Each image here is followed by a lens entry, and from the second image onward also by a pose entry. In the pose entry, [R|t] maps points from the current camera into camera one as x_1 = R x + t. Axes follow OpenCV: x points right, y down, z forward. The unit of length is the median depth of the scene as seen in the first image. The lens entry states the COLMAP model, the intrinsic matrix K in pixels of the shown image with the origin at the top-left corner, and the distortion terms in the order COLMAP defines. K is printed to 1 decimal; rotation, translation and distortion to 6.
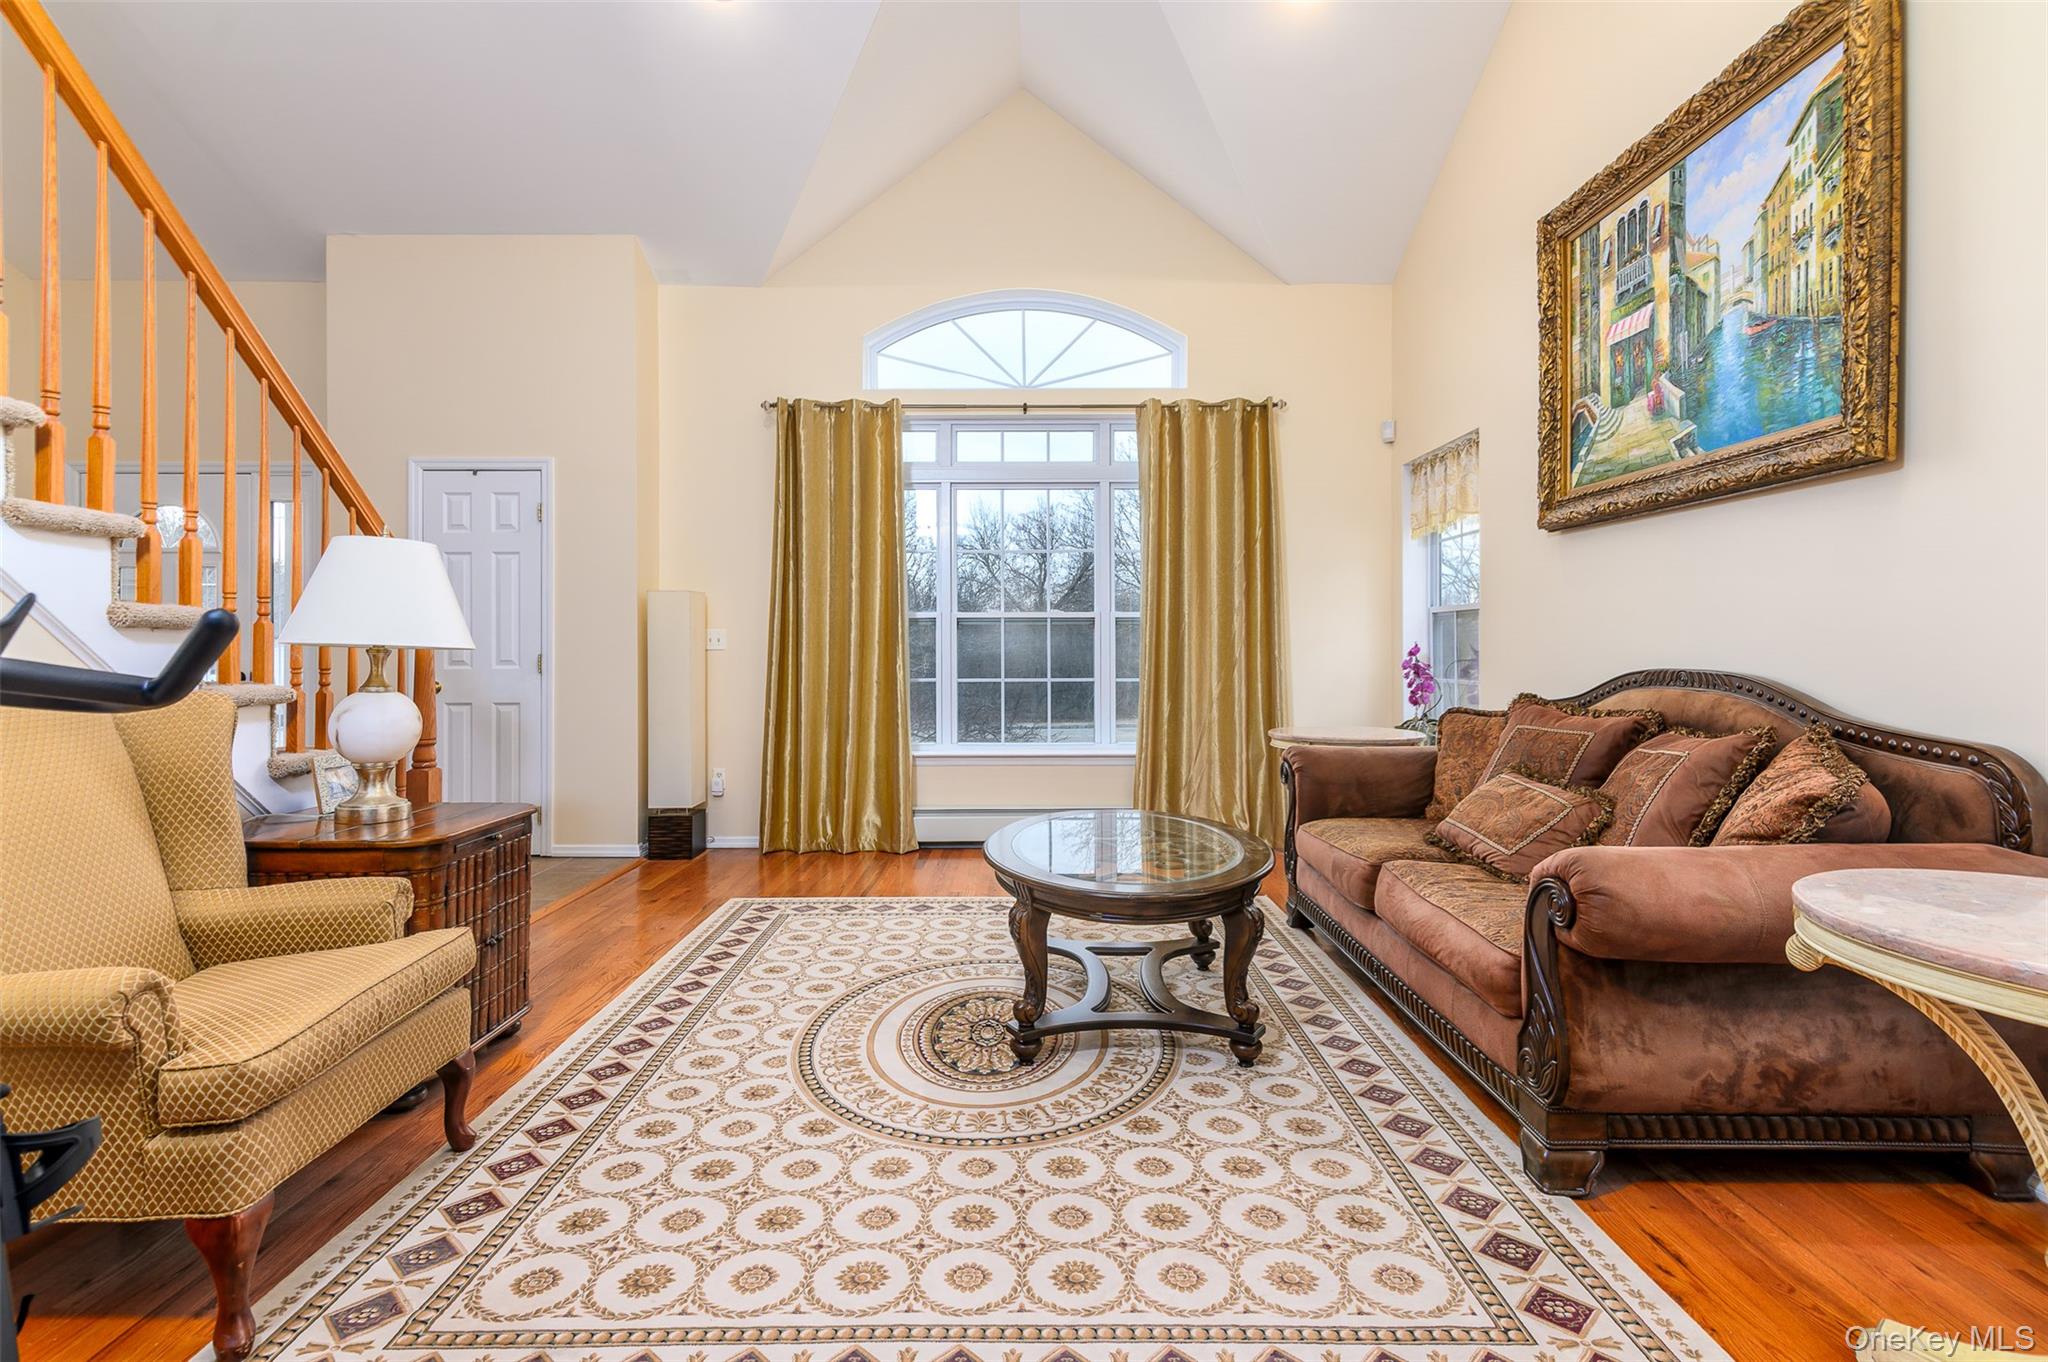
lens RADIAL K [[945.4, 0, 1007.7], [0, 945.4, 658.0], [0, 0, 1]] dist [0.016784, -0.003519]
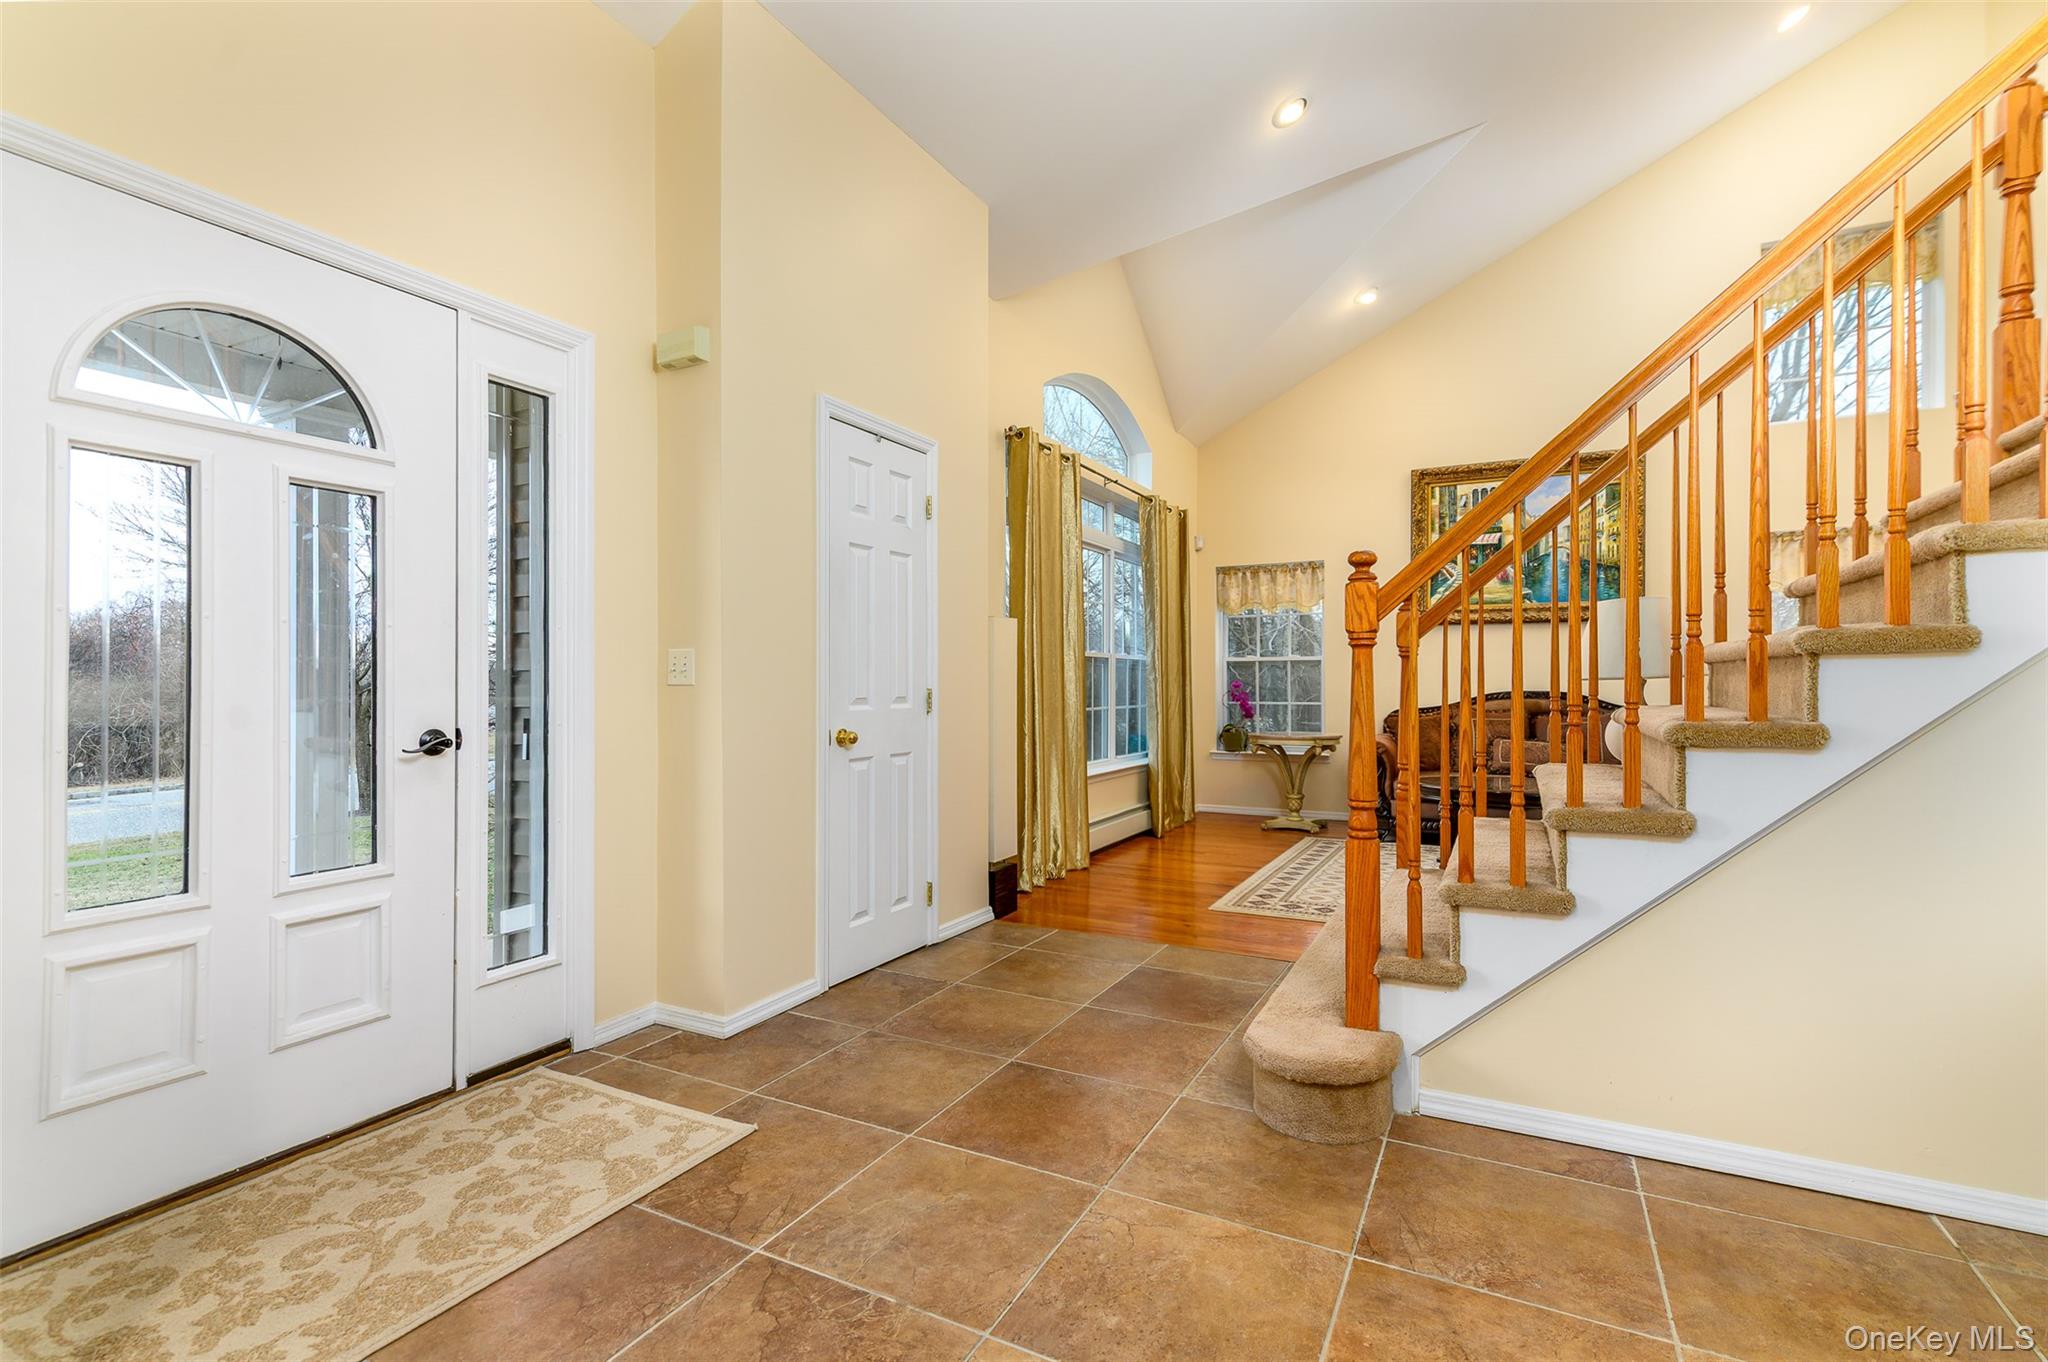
lens RADIAL K [[945.4, 0, 1032.7], [0, 945.4, 681.8], [0, 0, 1]] dist [0.016784, -0.003519]
pose [[0.475633, 0.003481, 0.879637, -1.662702], [0.004639, 0.999968, -0.006465, -0.003780], [-0.879631, 0.007156, 0.475602, 0.800193]]
